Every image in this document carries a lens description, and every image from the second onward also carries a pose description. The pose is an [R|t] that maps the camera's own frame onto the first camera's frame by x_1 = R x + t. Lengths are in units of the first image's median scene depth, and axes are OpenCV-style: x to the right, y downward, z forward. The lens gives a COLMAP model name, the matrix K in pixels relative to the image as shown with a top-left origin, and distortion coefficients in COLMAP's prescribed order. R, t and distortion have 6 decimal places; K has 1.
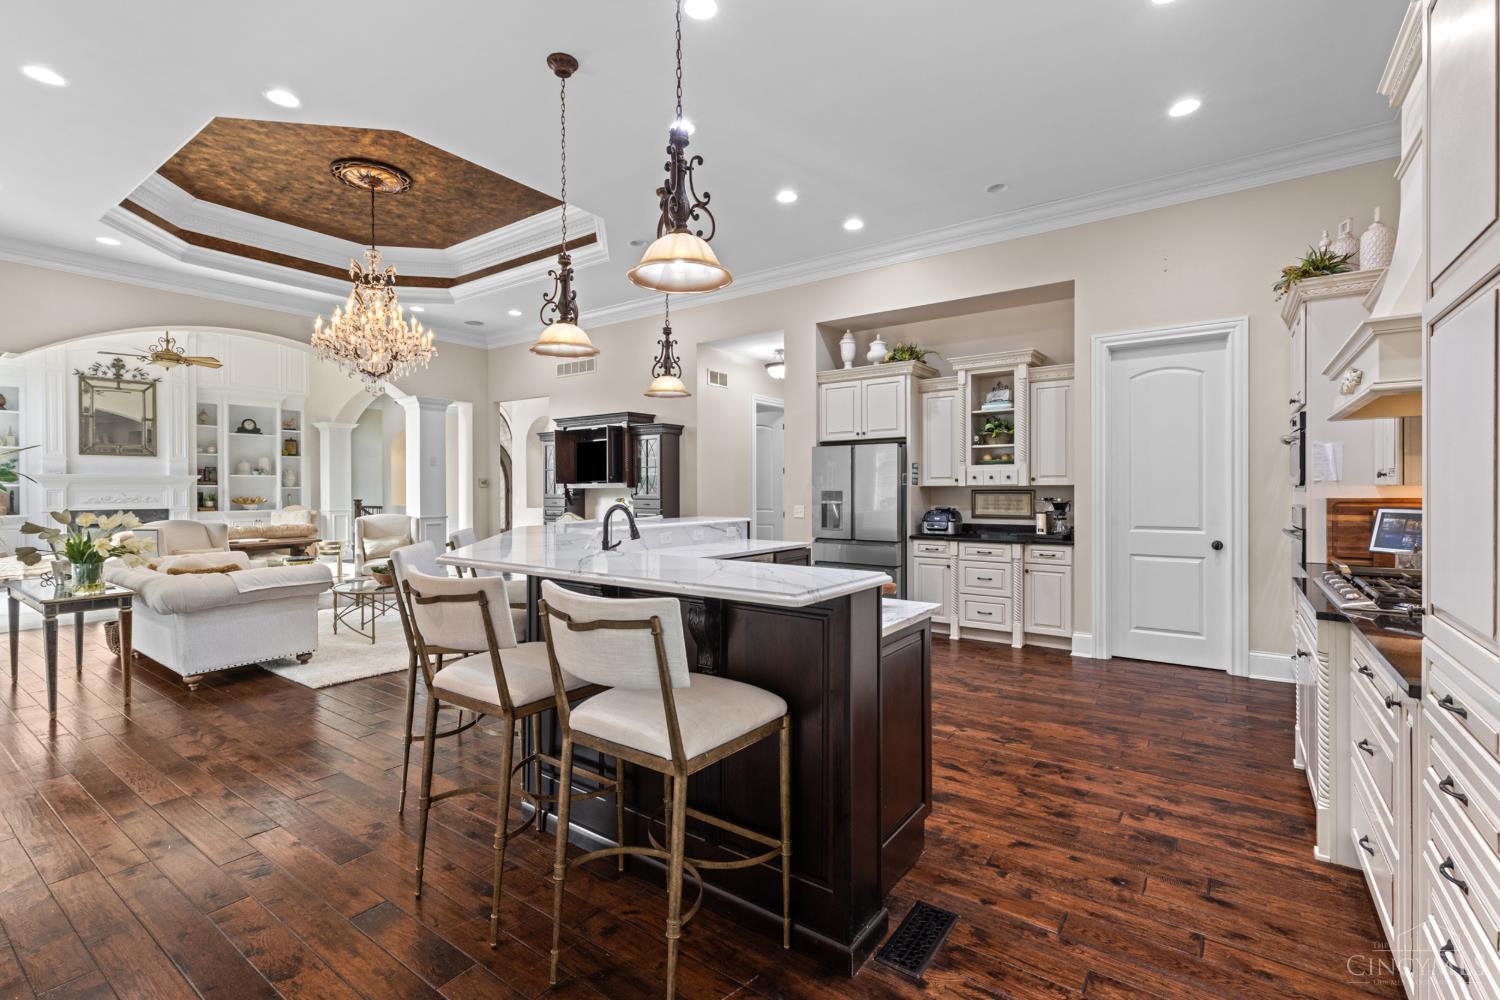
lens RADIAL K [[672.7, 0, 738.1], [0, 672.7, 493.0], [0, 0, 1]] dist [0.005467, -0.000342]
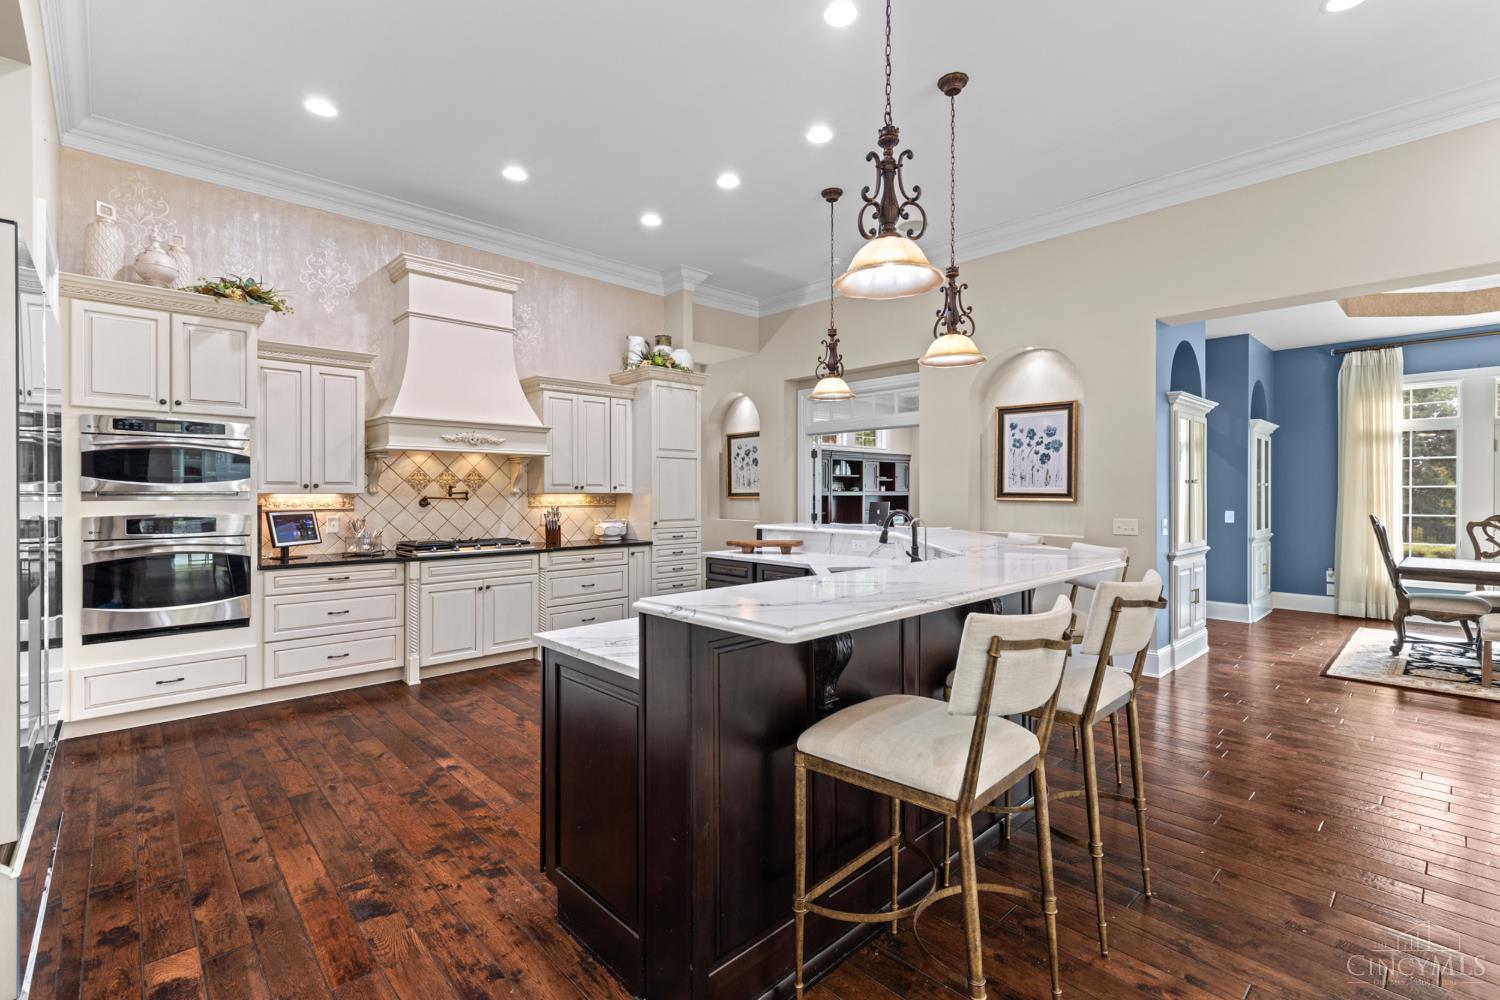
lens RADIAL K [[671.2, 0, 738.7], [0, 671.2, 494.7], [0, 0, 1]] dist [0.006334, -0.000659]
pose [[-0.981501, 0.002785, 0.191439, -0.073636], [0.004715, 0.999943, 0.009628, -0.009767], [-0.191401, 0.010353, -0.981457, 1.147372]]
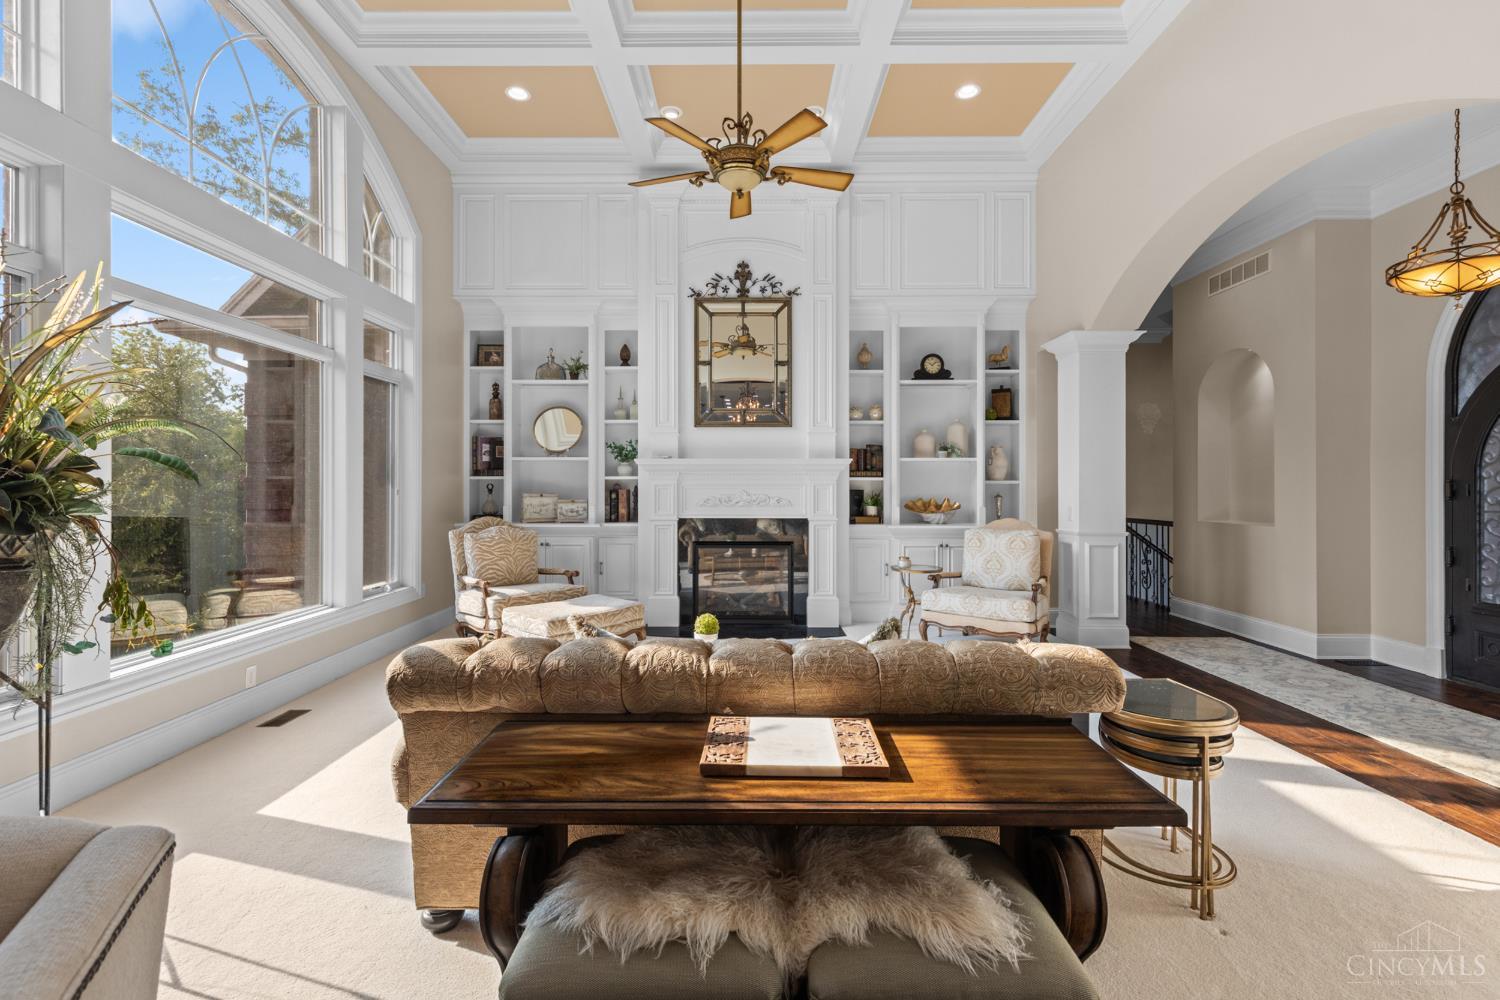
lens RADIAL K [[678.6, 0, 744.4], [0, 678.6, 487.3], [0, 0, 1]] dist [0.008009, 0.000013]
pose [[0.583059, 0.003156, -0.812423, -0.726433], [-0.008215, 0.999964, -0.002011, -0.002603], [0.812388, 0.007847, 0.583064, 1.098097]]
